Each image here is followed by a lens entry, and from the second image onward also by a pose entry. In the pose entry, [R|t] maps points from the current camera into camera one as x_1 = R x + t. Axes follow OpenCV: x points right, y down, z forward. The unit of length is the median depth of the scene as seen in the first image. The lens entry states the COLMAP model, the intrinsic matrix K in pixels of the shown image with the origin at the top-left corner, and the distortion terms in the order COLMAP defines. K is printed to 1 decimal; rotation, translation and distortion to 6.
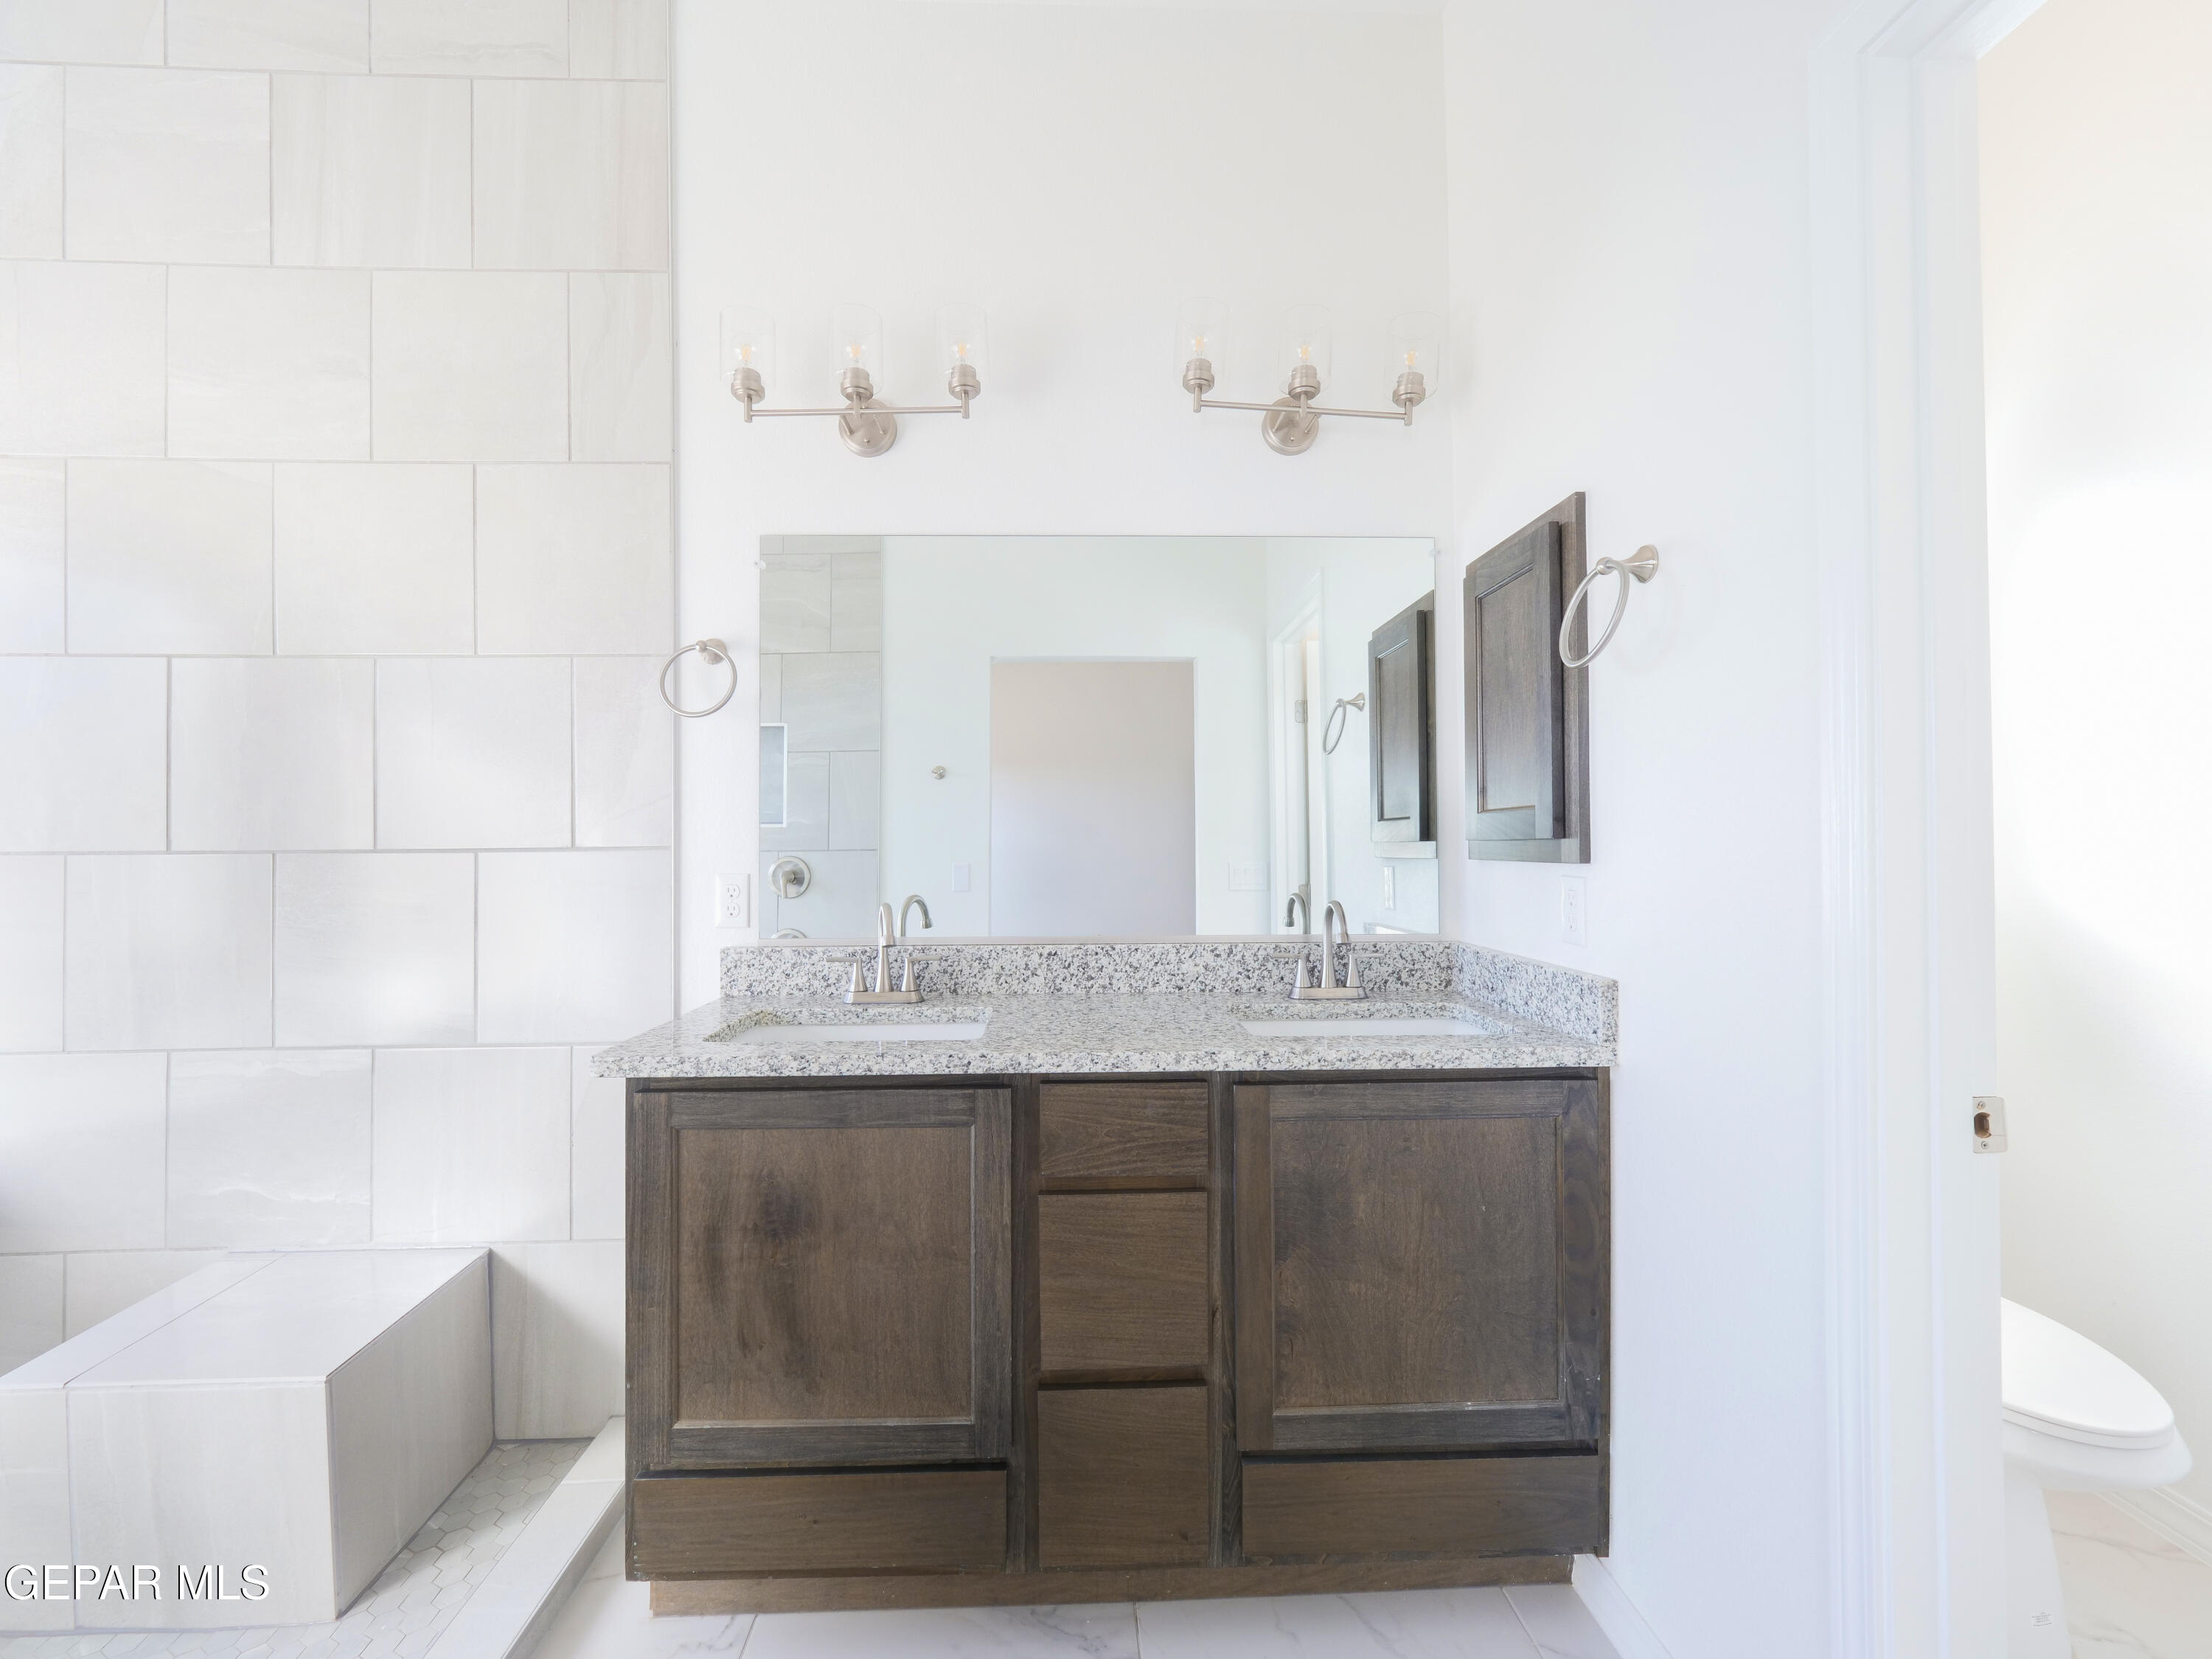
lens RADIAL K [[891.7, 0, 1100.0], [0, 891.7, 834.8], [0, 0, 1]] dist [-0.000348, -0.000039]
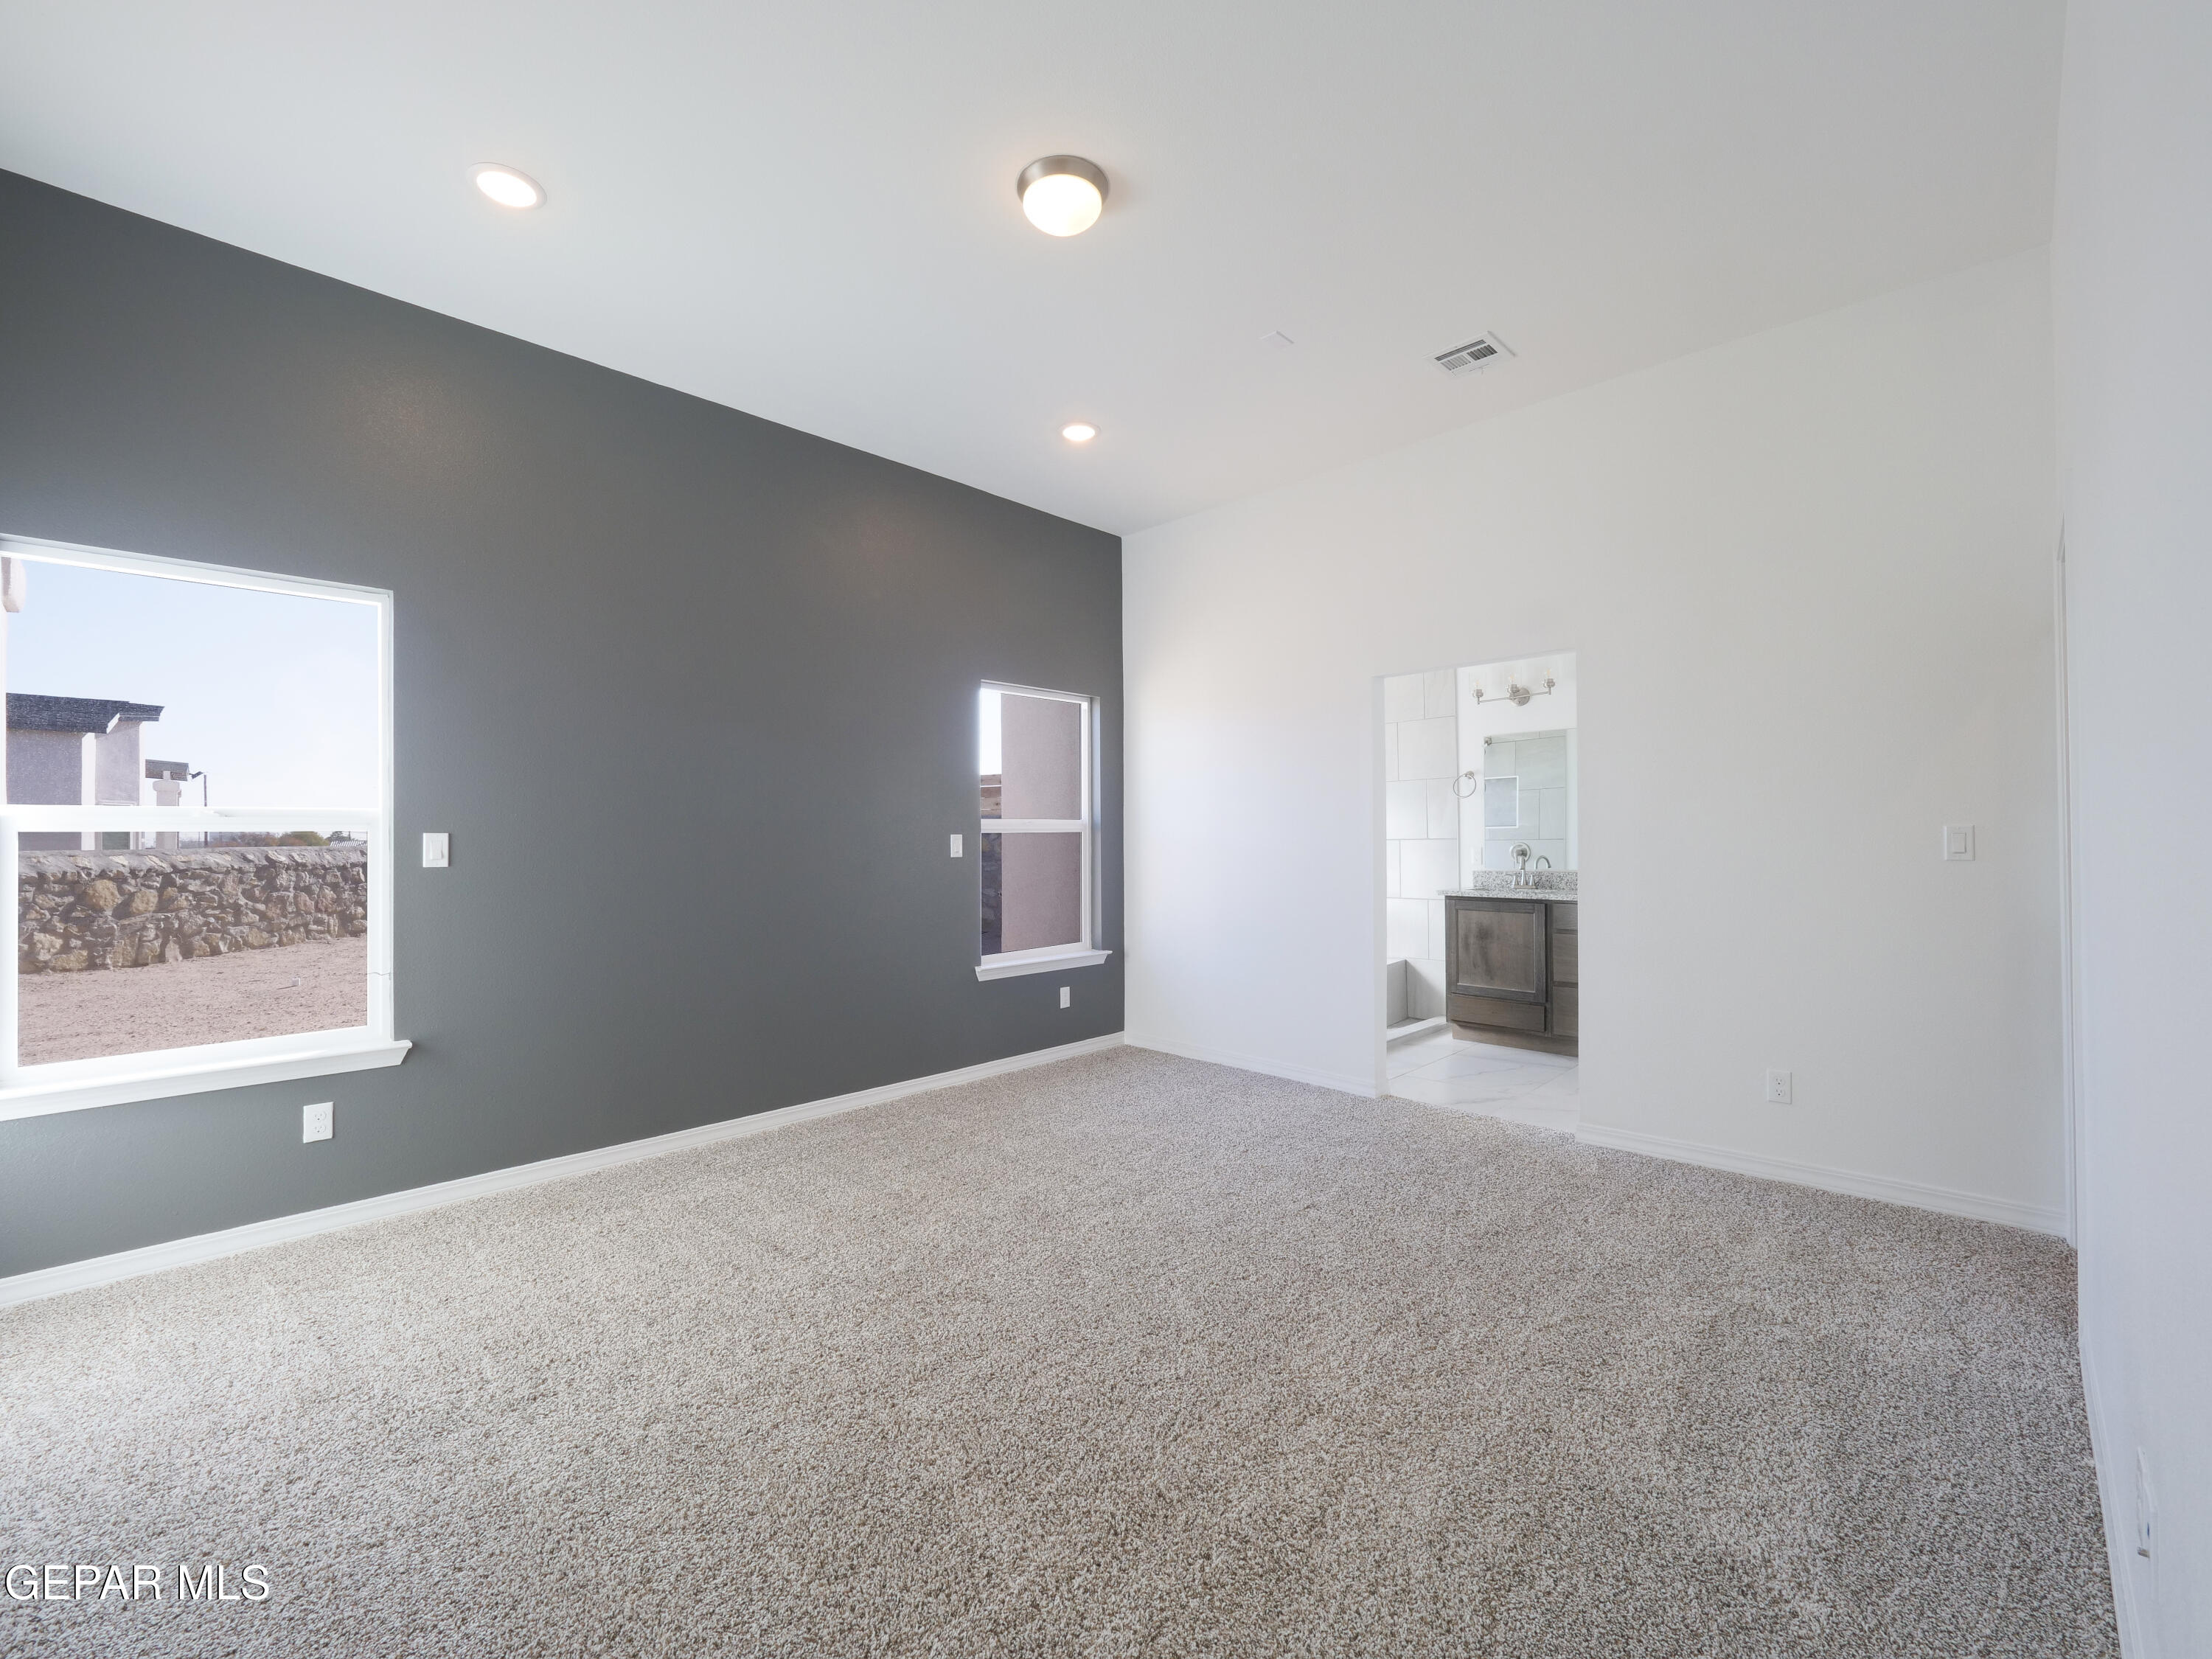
lens RADIAL K [[891.7, 0, 1100.0], [0, 891.7, 829.8], [0, 0, 1]] dist [-0.000348, -0.000039]
pose [[0.659479, -0.007749, -0.751683, 1.308448], [0.012153, 0.999926, 0.000353, -0.041486], [0.751625, -0.009368, 0.659524, -2.513522]]
